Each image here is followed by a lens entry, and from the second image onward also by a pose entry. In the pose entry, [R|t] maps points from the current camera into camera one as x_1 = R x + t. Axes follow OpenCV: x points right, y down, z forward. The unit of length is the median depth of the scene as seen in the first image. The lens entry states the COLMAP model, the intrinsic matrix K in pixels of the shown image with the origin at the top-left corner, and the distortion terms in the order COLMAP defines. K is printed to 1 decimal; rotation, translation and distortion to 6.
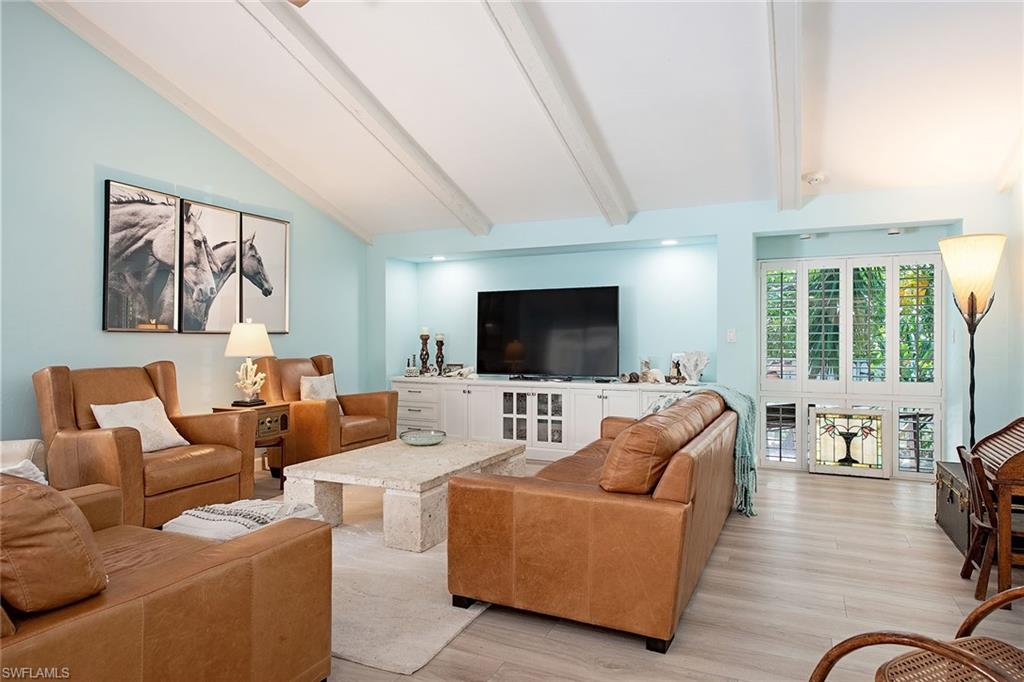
lens RADIAL K [[629.8, 0, 511.6], [0, 629.8, 338.9], [0, 0, 1]] dist [0.019170, 0.000072]
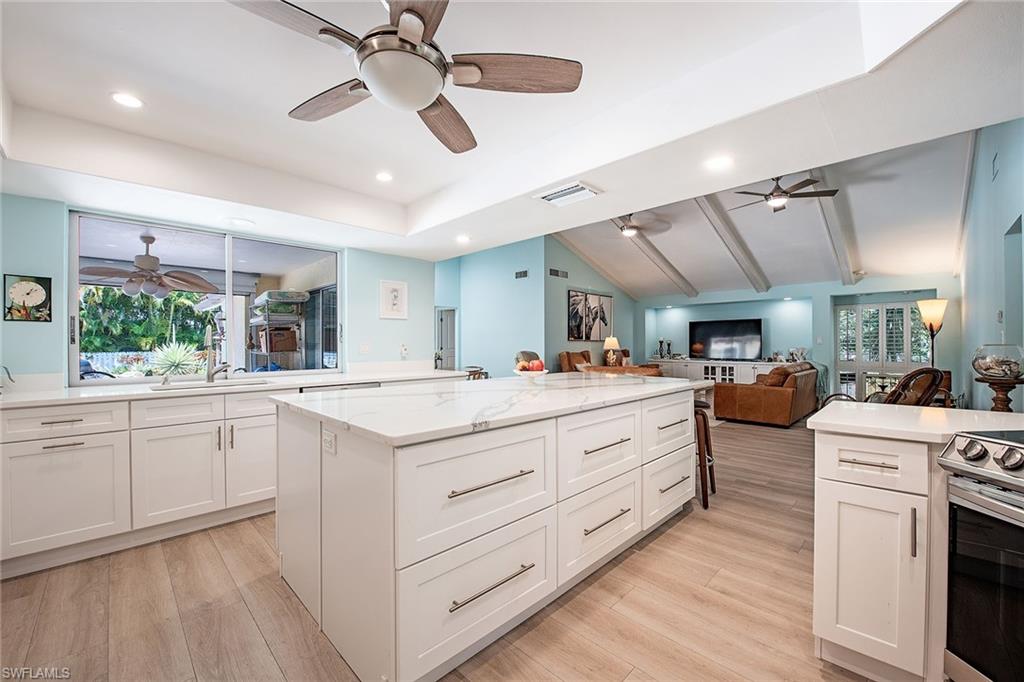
lens RADIAL K [[410.9, 0, 512.7], [0, 410.9, 339.6], [0, 0, 1]] dist [-0.011231, -0.000014]
pose [[0.940446, -0.005209, -0.339904, -0.188800], [0.002591, 0.999963, -0.008156, -0.000732], [0.339934, 0.006790, 0.940425, -0.750194]]
